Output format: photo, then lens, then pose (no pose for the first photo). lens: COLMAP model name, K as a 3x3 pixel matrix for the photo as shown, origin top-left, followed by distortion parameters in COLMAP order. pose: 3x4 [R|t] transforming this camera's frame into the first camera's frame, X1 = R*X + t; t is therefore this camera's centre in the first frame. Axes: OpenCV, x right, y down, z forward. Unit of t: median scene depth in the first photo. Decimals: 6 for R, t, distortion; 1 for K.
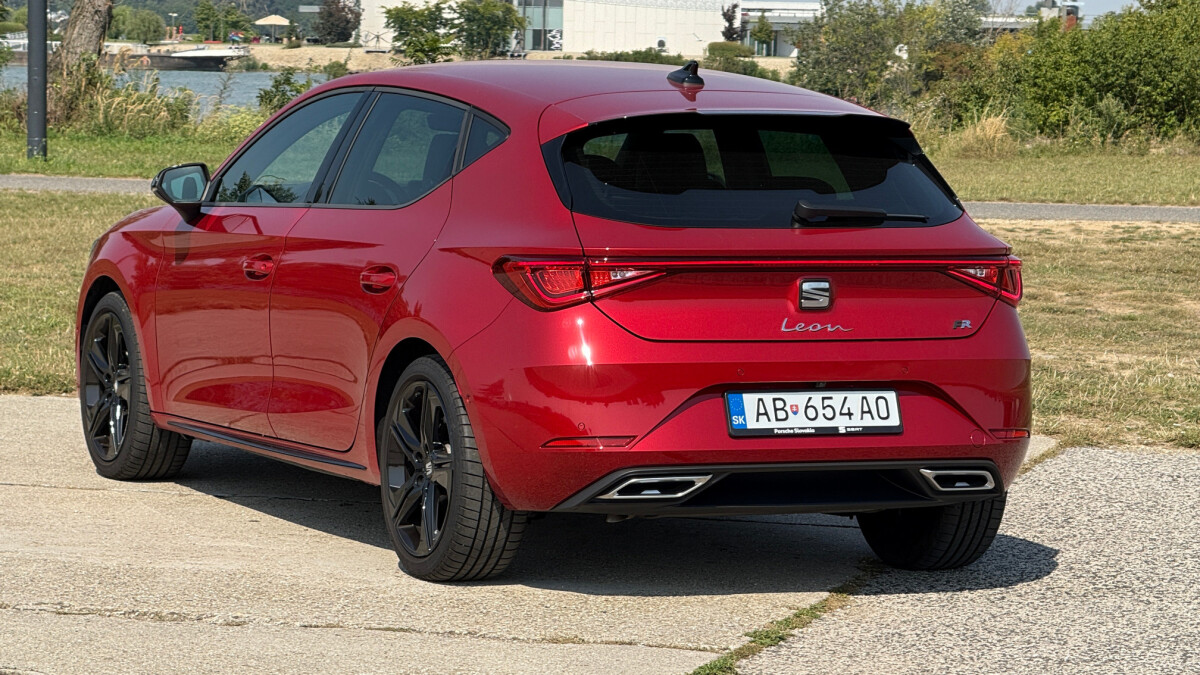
lens RADIAL K [[4671.0, 0, 600.0], [0, 4671.0, 337.5], [0, 0, 1]] dist [0.213052, 4.330390]
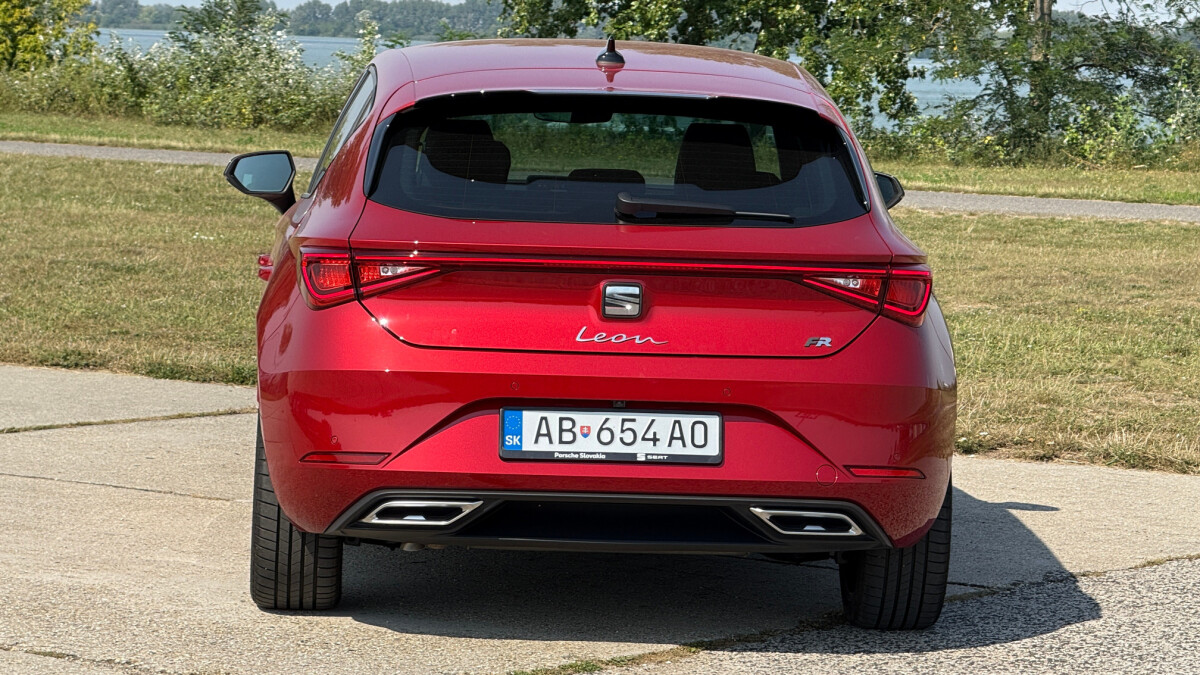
lens RADIAL K [[4671.0, 0, 600.0], [0, 4671.0, 337.5], [0, 0, 1]] dist [0.213052, 4.330390]
pose [[0.928395, 0.032824, -0.370143, 0.365211], [-0.036563, 0.999327, -0.003087, 0.000487], [0.369792, 0.016400, 0.928970, 0.190532]]
